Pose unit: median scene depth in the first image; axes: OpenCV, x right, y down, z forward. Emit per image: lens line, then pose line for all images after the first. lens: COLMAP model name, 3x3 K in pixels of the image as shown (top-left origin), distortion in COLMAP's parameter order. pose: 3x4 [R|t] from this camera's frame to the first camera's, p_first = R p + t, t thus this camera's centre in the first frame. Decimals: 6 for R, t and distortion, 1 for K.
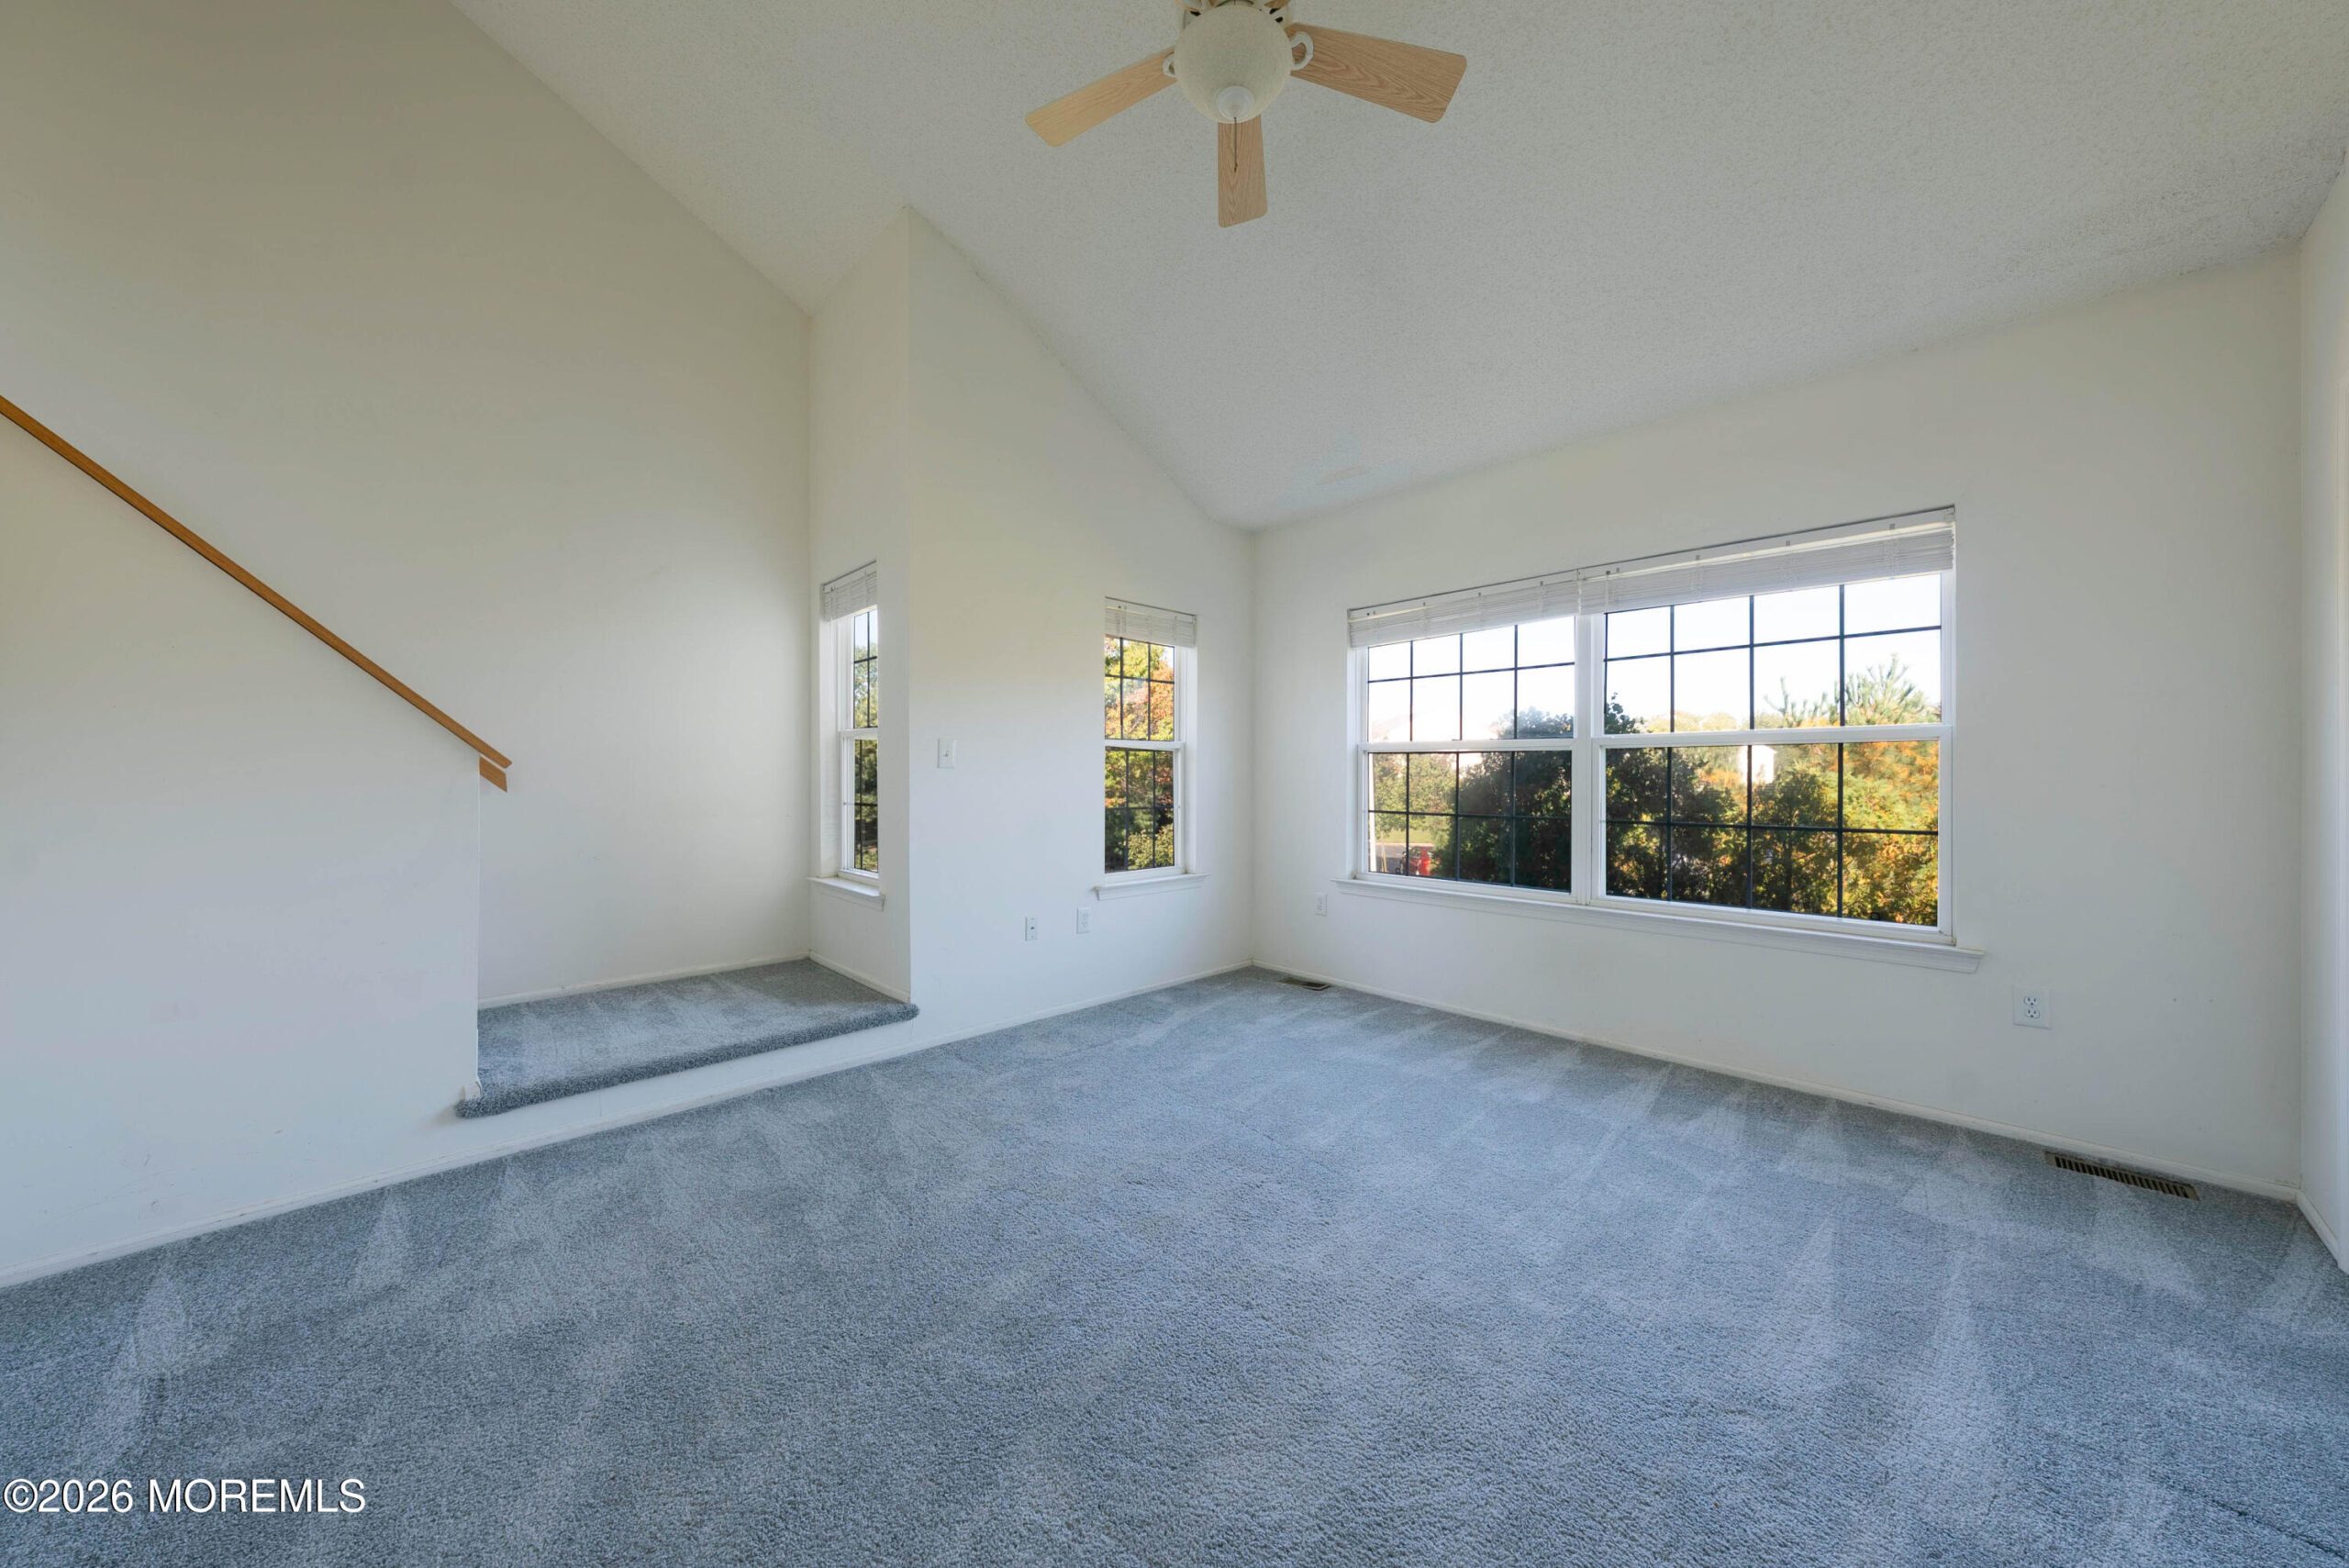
lens RADIAL K [[796.1, 0, 1185.3], [0, 796.1, 775.4], [0, 0, 1]] dist [-0.001342, -0.000207]
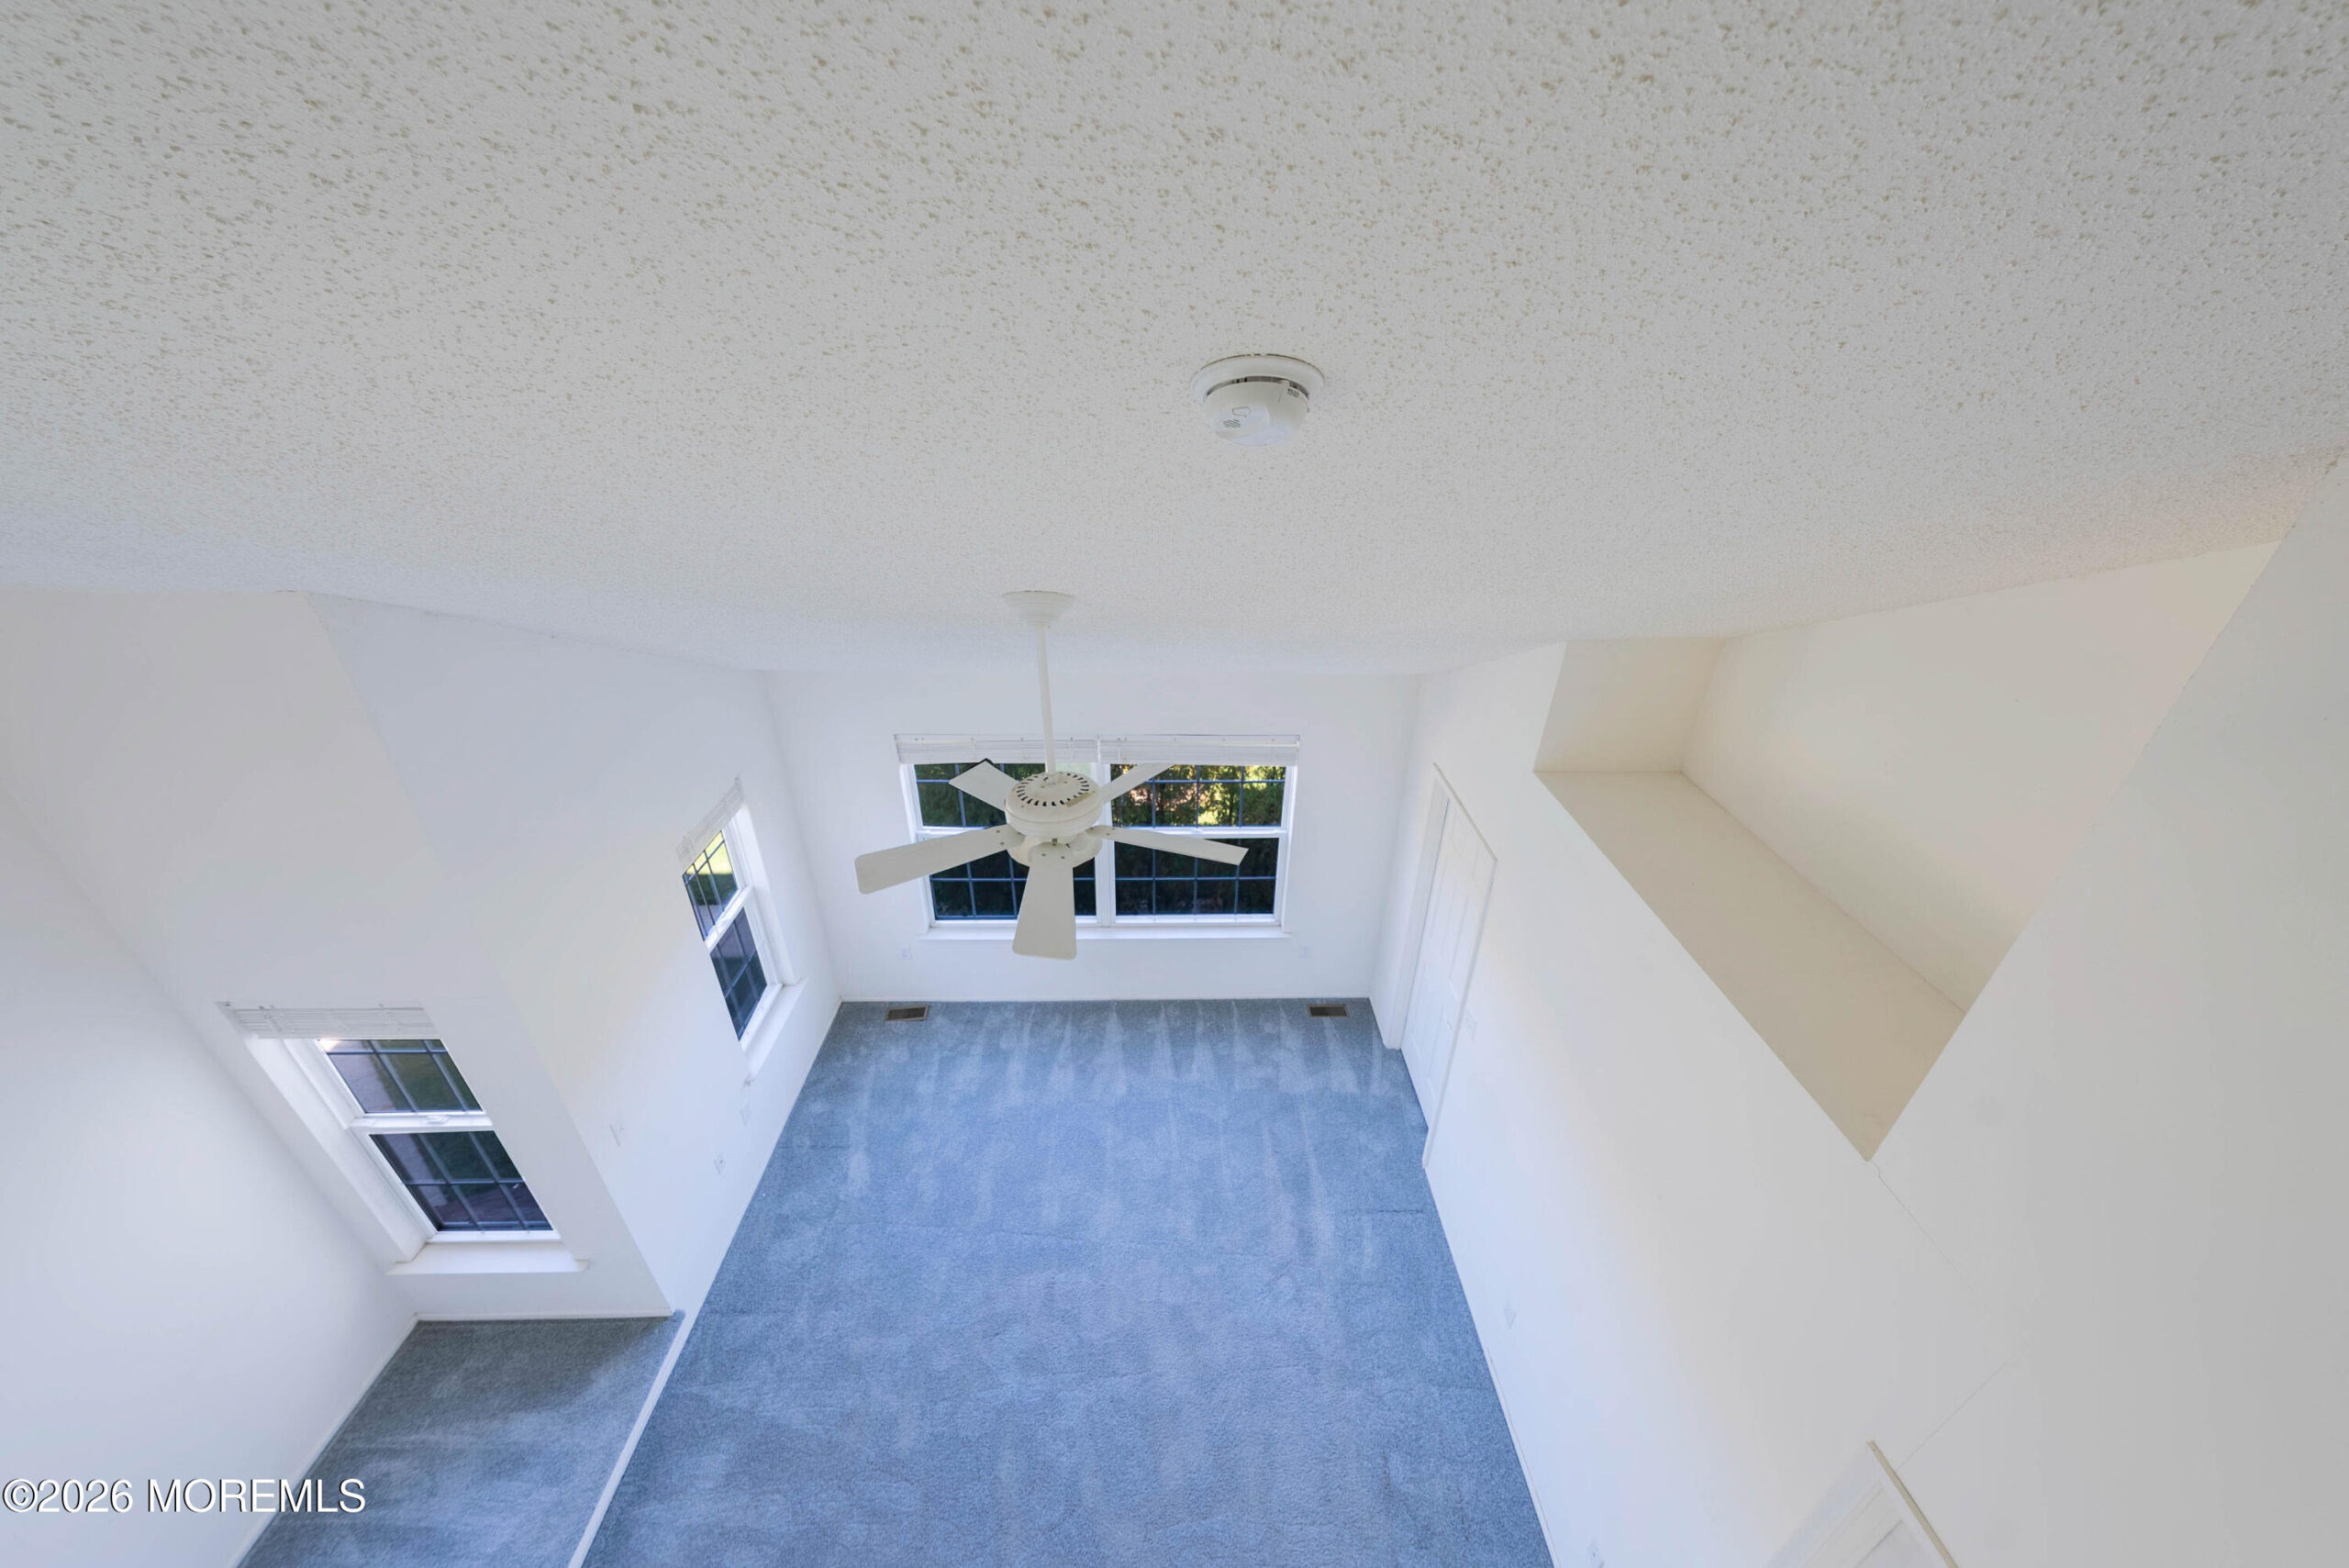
lens RADIAL K [[796.1, 0, 1184.4], [0, 796.1, 787.4], [0, 0, 1]] dist [-0.001342, -0.000207]
pose [[0.683168, -0.337662, 0.647507, -0.403318], [-0.015118, 0.879950, 0.474826, -1.083023], [-0.730105, -0.334175, 0.596049, 0.089619]]
